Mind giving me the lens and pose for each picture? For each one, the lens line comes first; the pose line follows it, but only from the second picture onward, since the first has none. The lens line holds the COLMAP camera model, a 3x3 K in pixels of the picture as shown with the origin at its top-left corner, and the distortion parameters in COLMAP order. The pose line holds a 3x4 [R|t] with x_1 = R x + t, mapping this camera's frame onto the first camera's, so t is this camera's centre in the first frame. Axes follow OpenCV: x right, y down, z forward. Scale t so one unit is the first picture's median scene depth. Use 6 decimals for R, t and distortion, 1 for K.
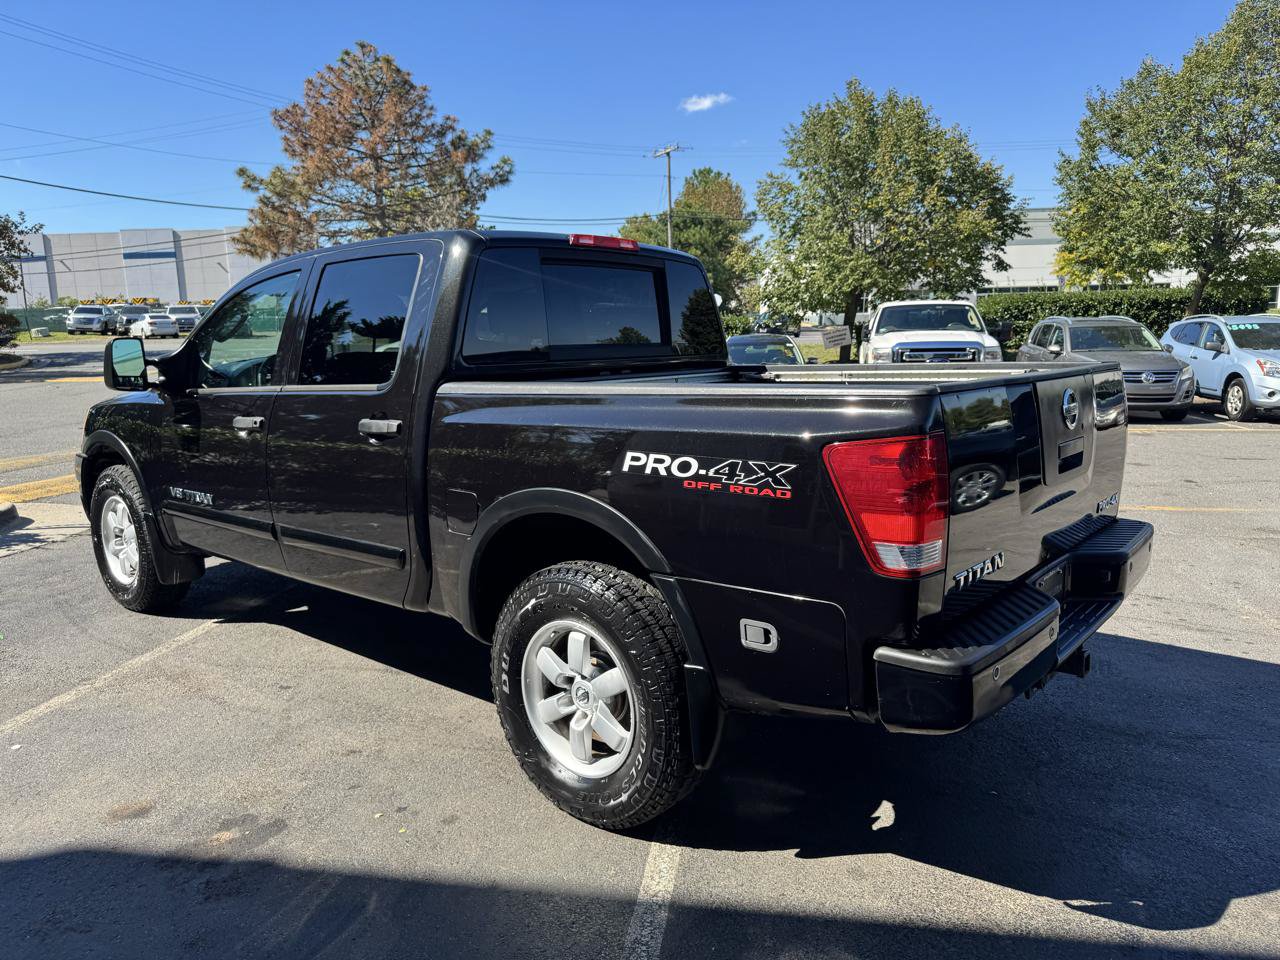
lens RADIAL K [[918.5, 0, 636.1], [0, 918.5, 476.3], [0, 0, 1]] dist [-0.000941, -0.009996]
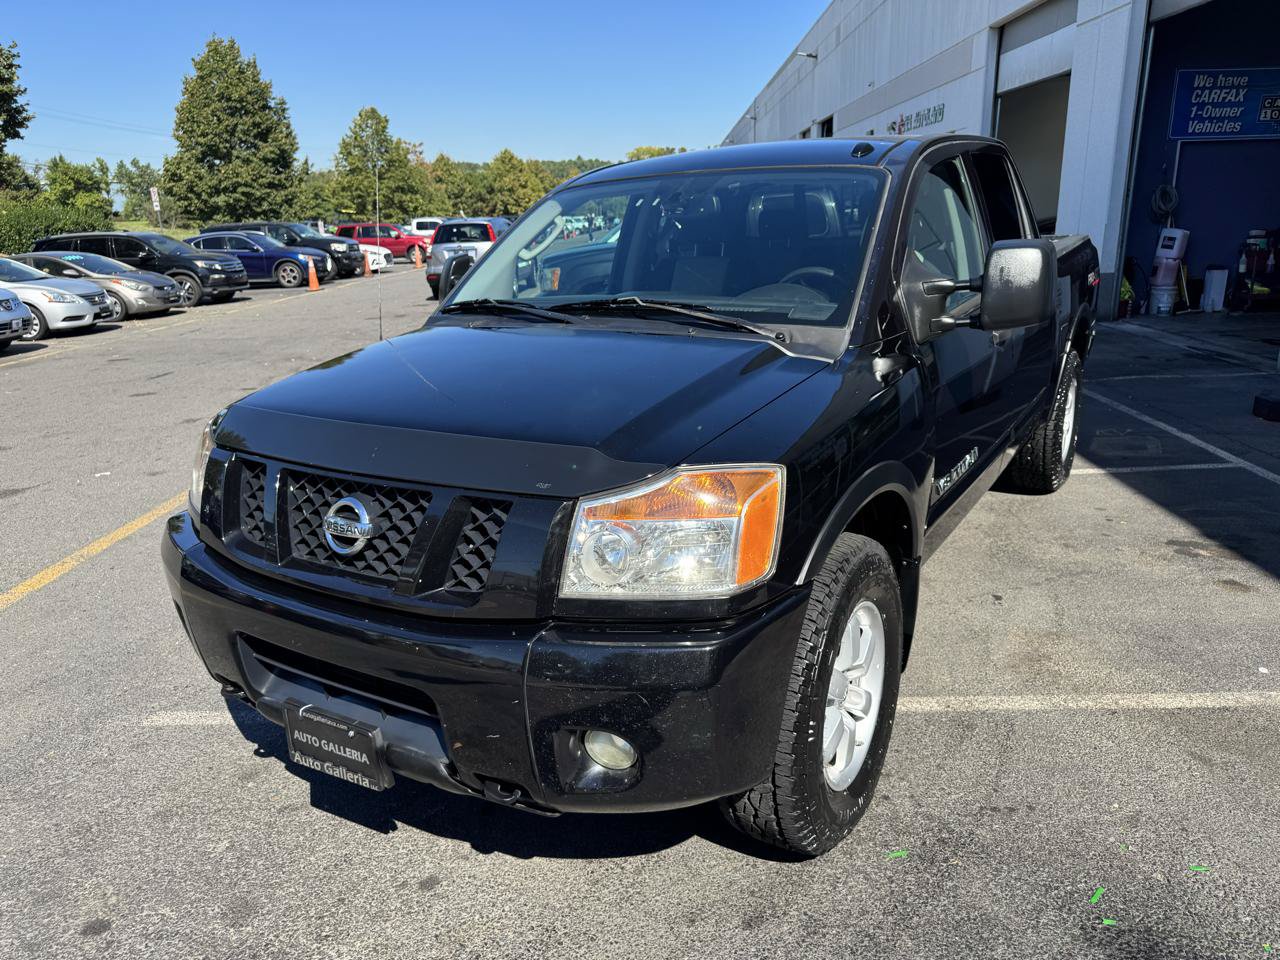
lens RADIAL K [[928.4, 0, 647.4], [0, 928.4, 472.4], [0, 0, 1]] dist [0.005100, -0.007534]
pose [[-0.163319, -0.243334, 0.956094, -0.295876], [0.198733, 0.941126, 0.273472, -0.057083], [-0.966350, 0.234670, -0.105346, 0.345025]]
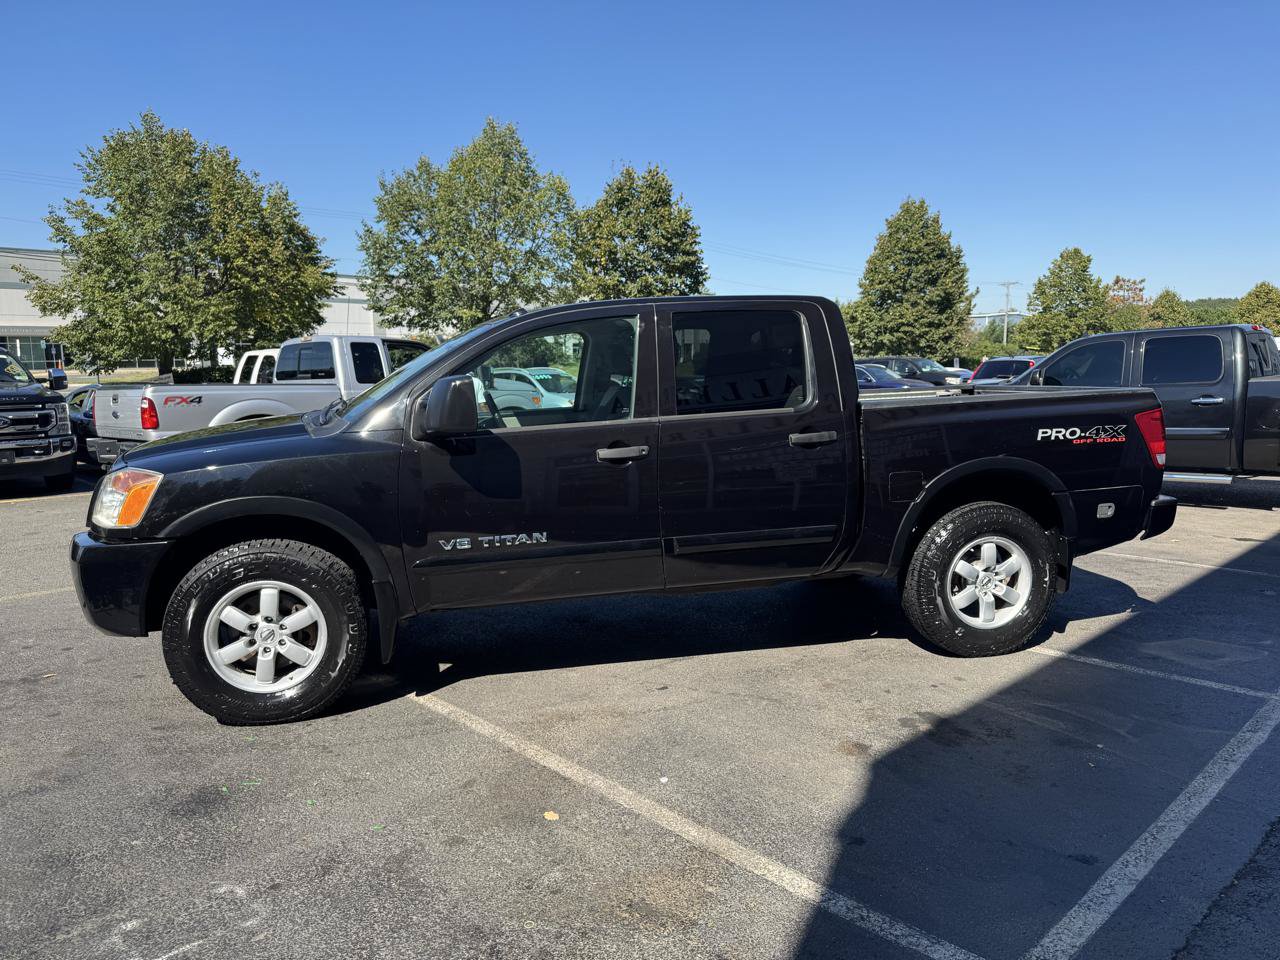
lens RADIAL K [[918.0, 0, 651.5], [0, 918.0, 476.6], [0, 0, 1]] dist [0.066705, -0.092218]
pose [[0.575110, -0.085814, 0.813563, -0.304472], [0.132306, 0.991148, 0.011018, -0.008637], [-0.807307, 0.101303, 0.581372, 0.083303]]
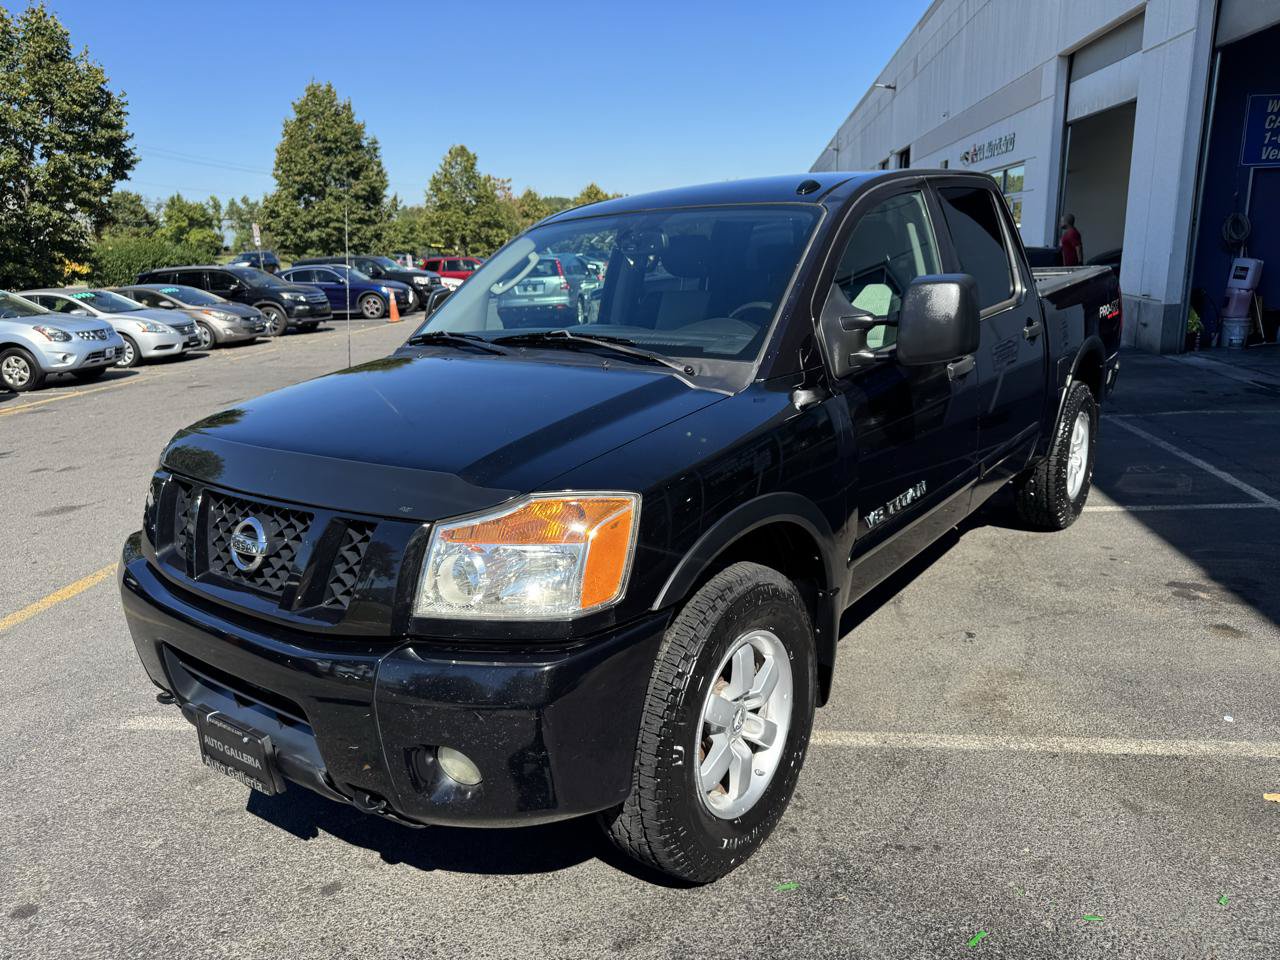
lens RADIAL K [[928.4, 0, 647.4], [0, 928.4, 472.4], [0, 0, 1]] dist [0.005100, -0.007534]
pose [[-0.070805, -0.214843, 0.974079, -0.303813], [0.205002, 0.952550, 0.224996, -0.052207], [-0.976197, 0.215619, -0.023402, 0.316931]]
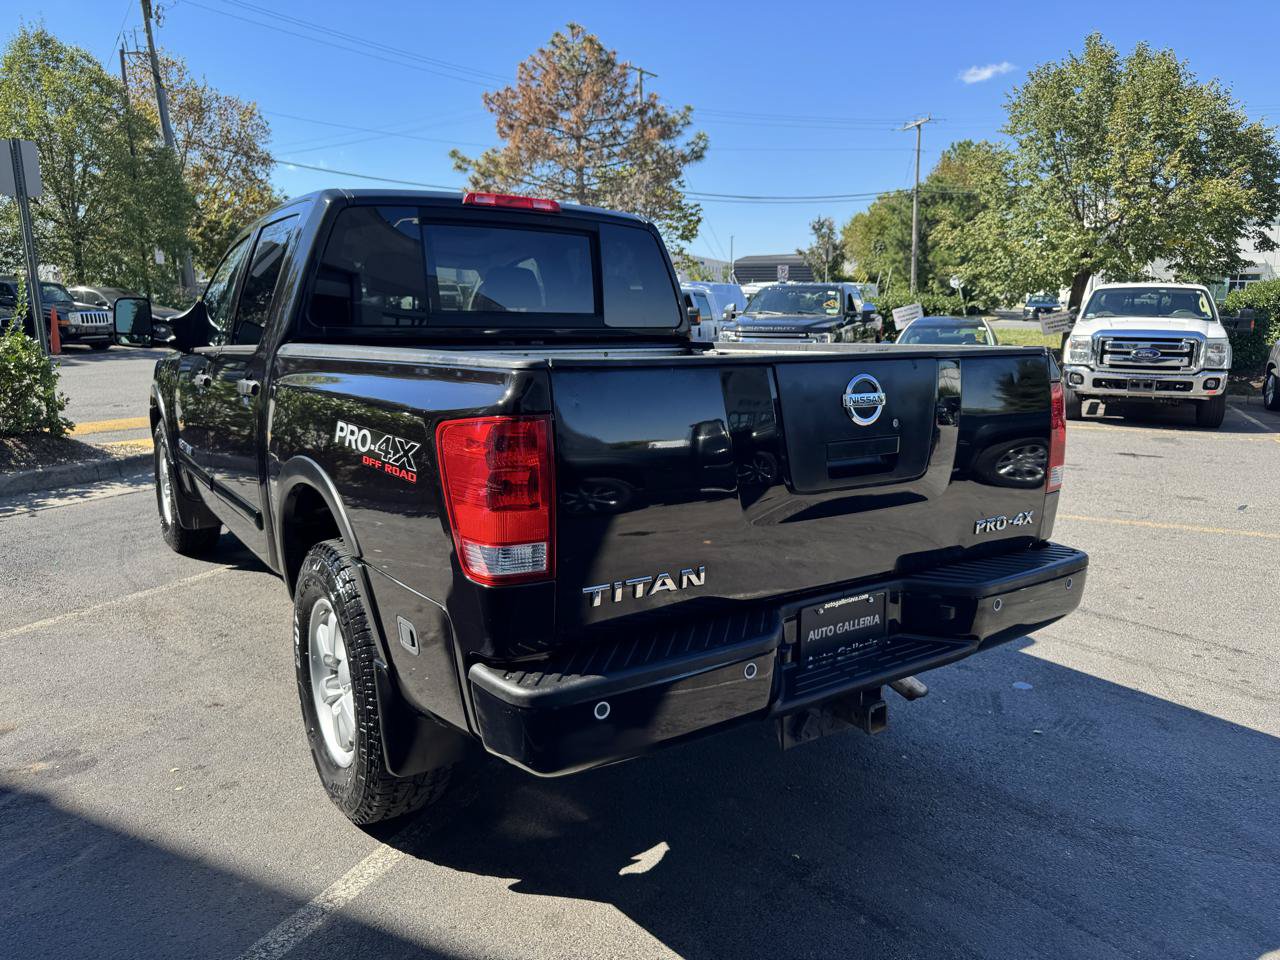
lens RADIAL K [[909.5, 0, 618.0], [0, 909.5, 483.8], [0, 0, 1]] dist [0.002903, -0.010833]
pose [[0.962692, 0.070835, -0.261165, 0.075871], [-0.062936, 0.997275, 0.038495, -0.002587], [0.263180, -0.020623, 0.964526, 0.029619]]
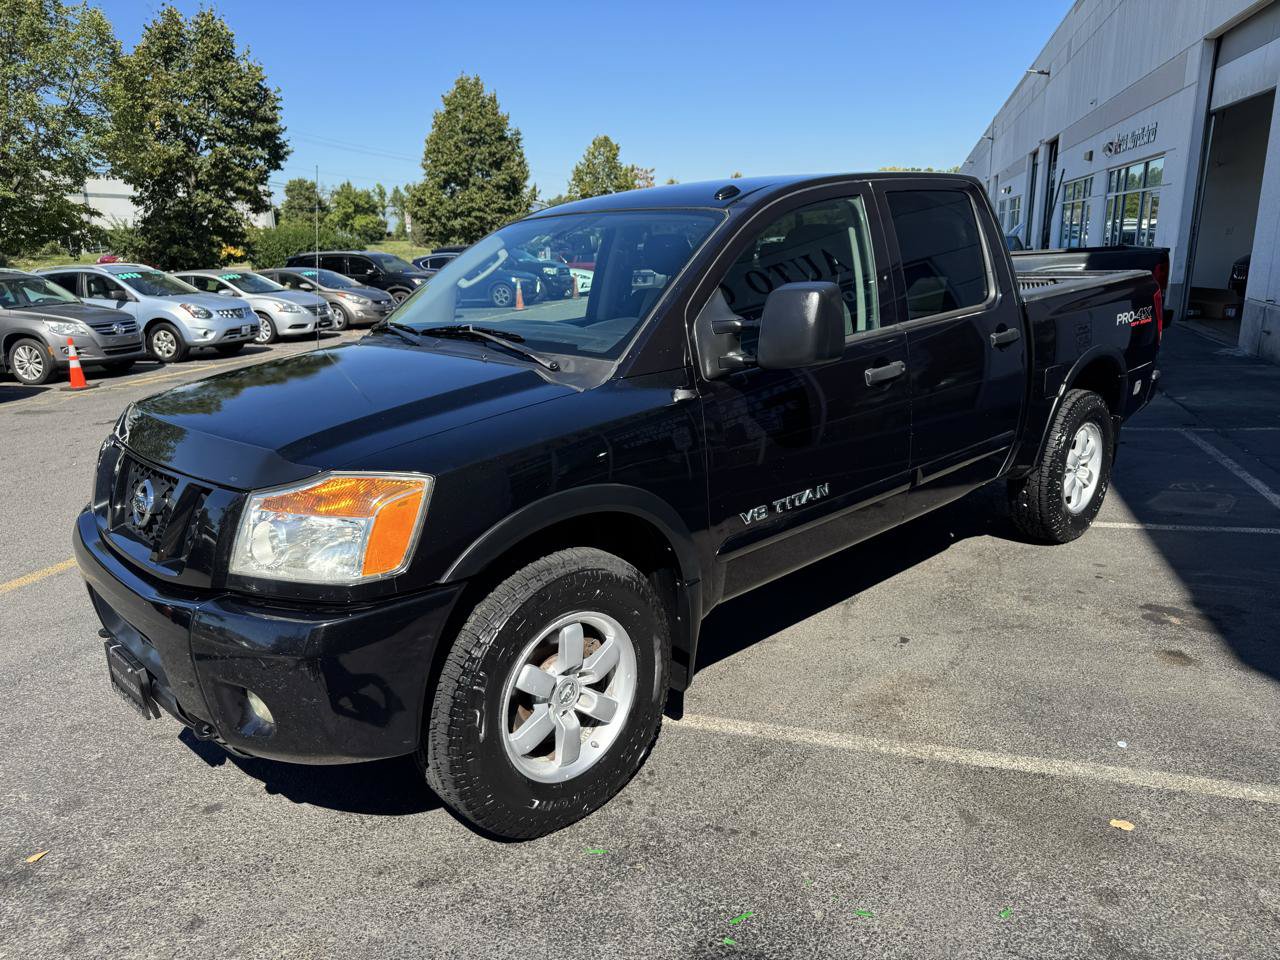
lens RADIAL K [[921.2, 0, 643.7], [0, 921.2, 478.2], [0, 0, 1]] dist [0.043428, -0.062607]
pose [[0.091763, -0.230946, 0.968630, -0.313052], [0.188388, 0.959194, 0.210849, -0.044722], [-0.977798, 0.163130, 0.131526, 0.268035]]
